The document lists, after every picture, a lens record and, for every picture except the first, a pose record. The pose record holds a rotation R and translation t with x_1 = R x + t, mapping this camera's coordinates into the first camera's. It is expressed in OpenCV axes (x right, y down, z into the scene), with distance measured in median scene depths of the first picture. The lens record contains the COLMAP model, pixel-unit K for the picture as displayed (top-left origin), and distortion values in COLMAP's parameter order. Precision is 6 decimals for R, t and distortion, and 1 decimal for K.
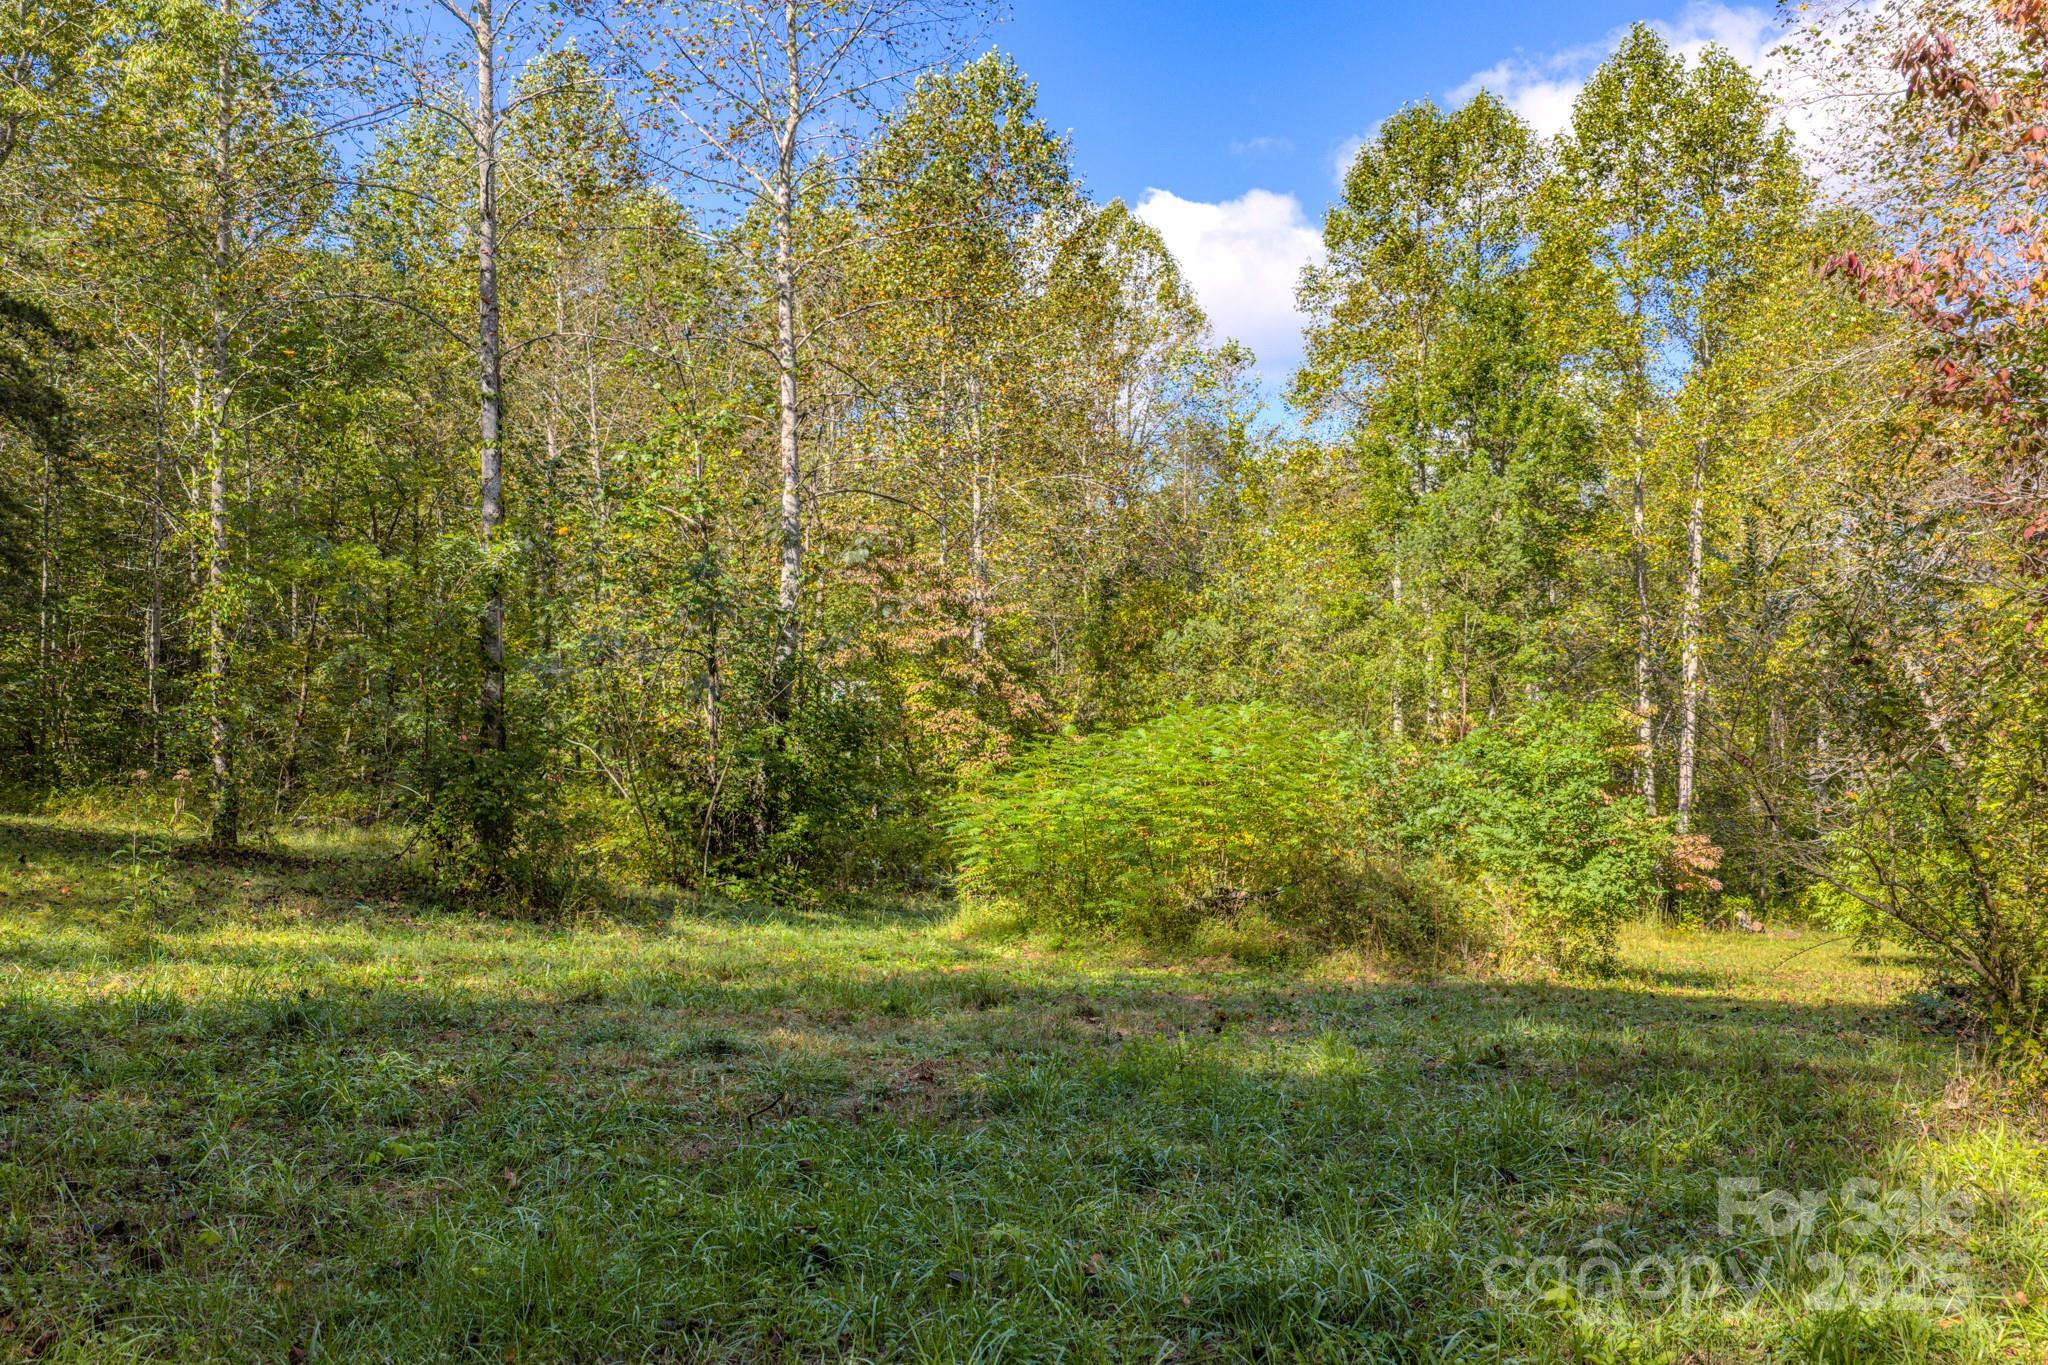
lens RADIAL K [[1676.4, 0, 1024.2], [0, 1676.4, 682.5], [0, 0, 1]] dist [0.021566, -0.019870]
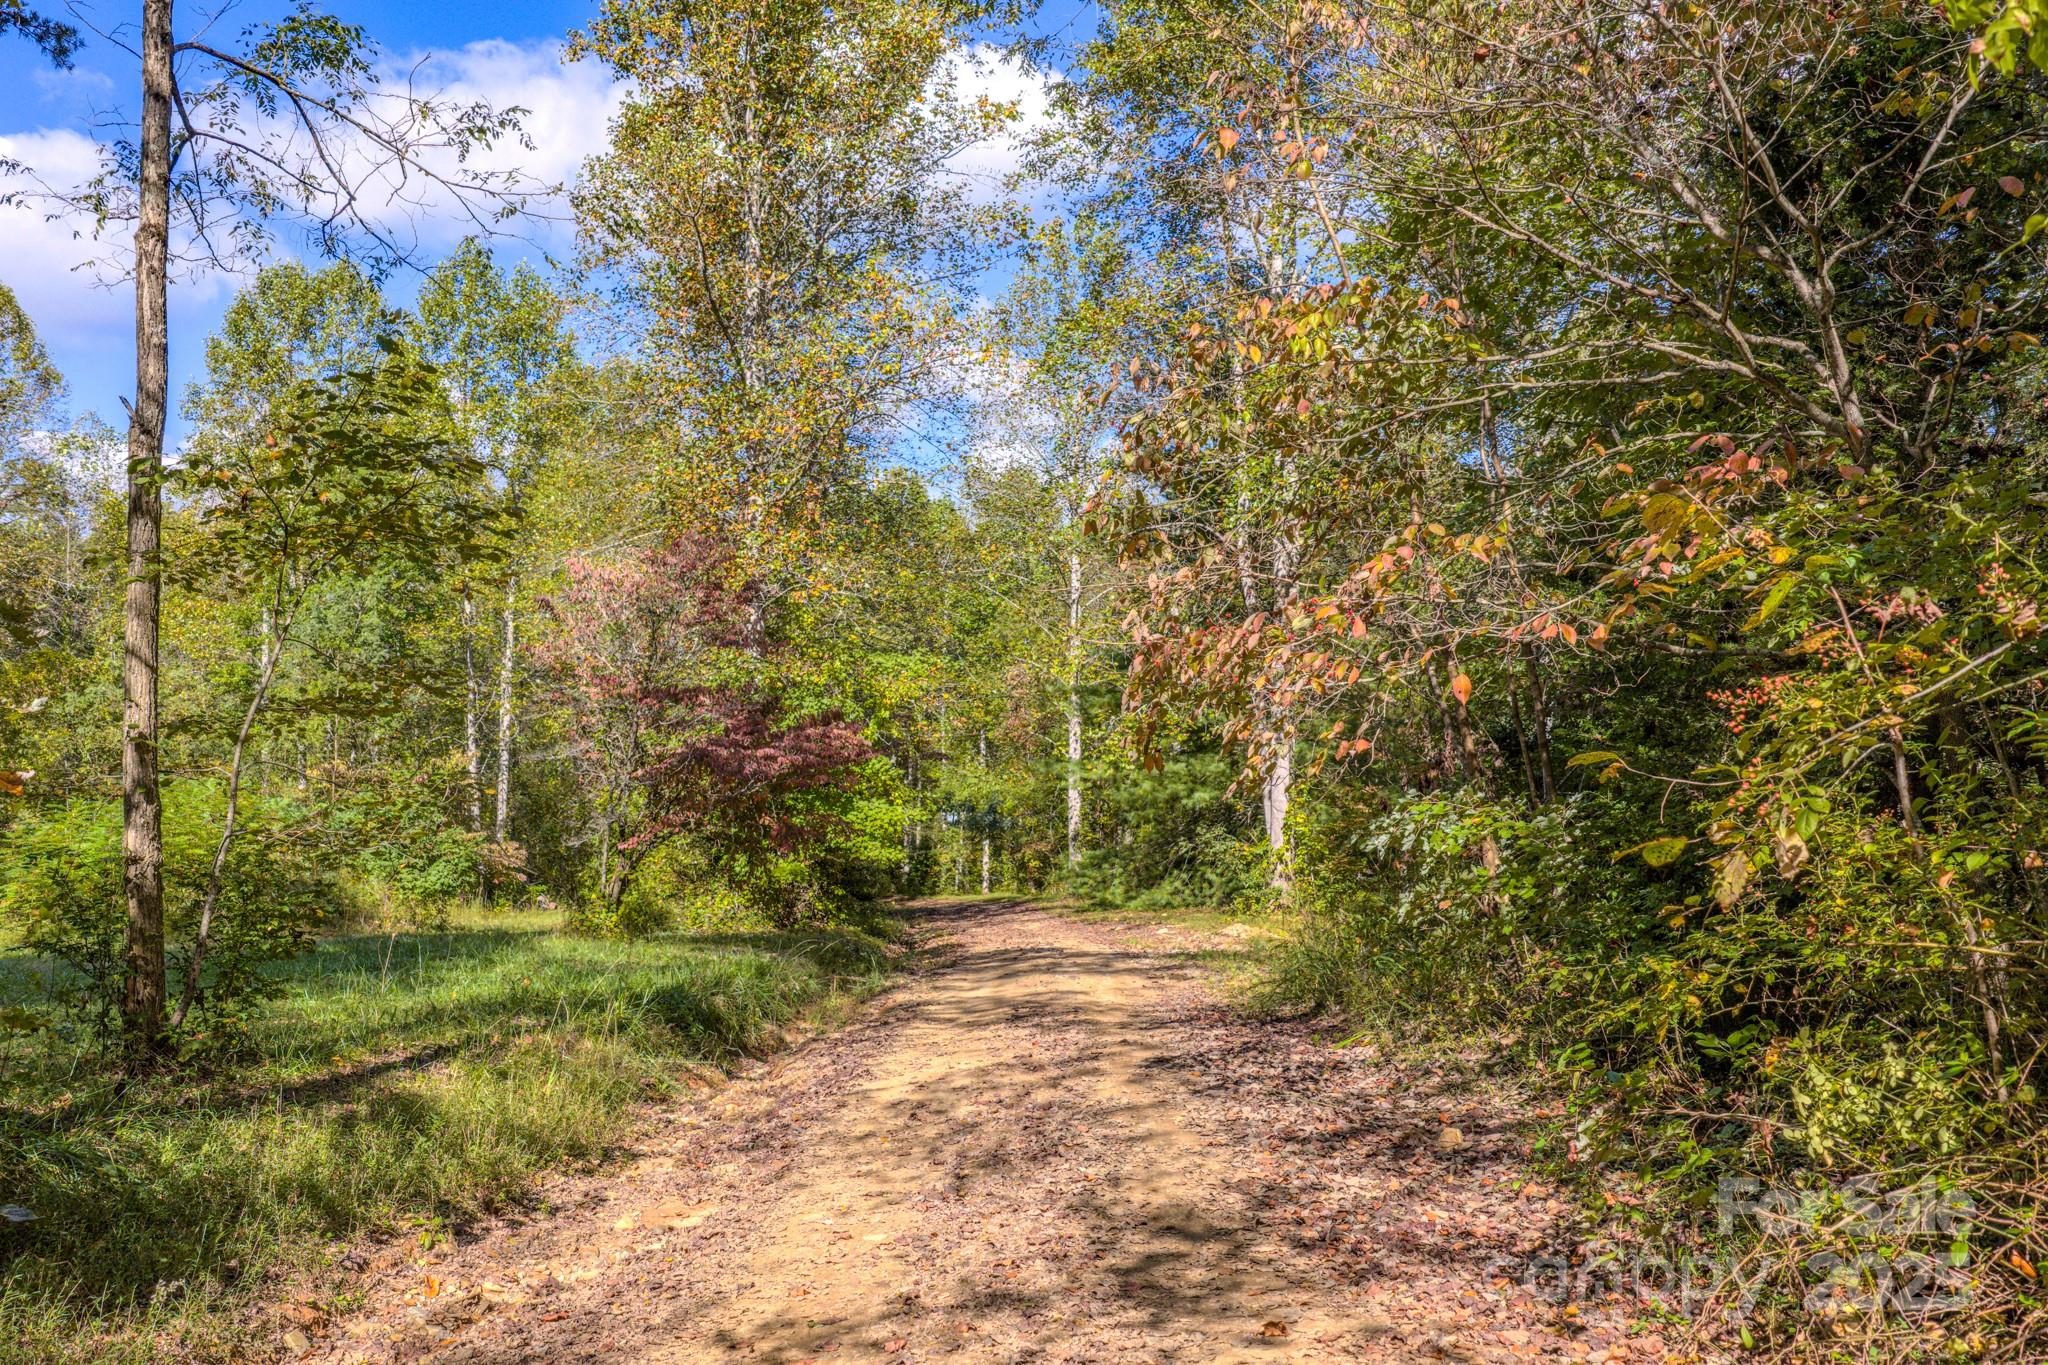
lens RADIAL K [[1676.4, 0, 1023.7], [0, 1676.4, 683.5], [0, 0, 1]] dist [0.021566, -0.019870]
pose [[0.787006, -0.000407, 0.616945, -0.117977], [0.002374, 0.999994, -0.002368, -0.035506], [-0.616940, 0.003328, 0.787003, -0.345736]]
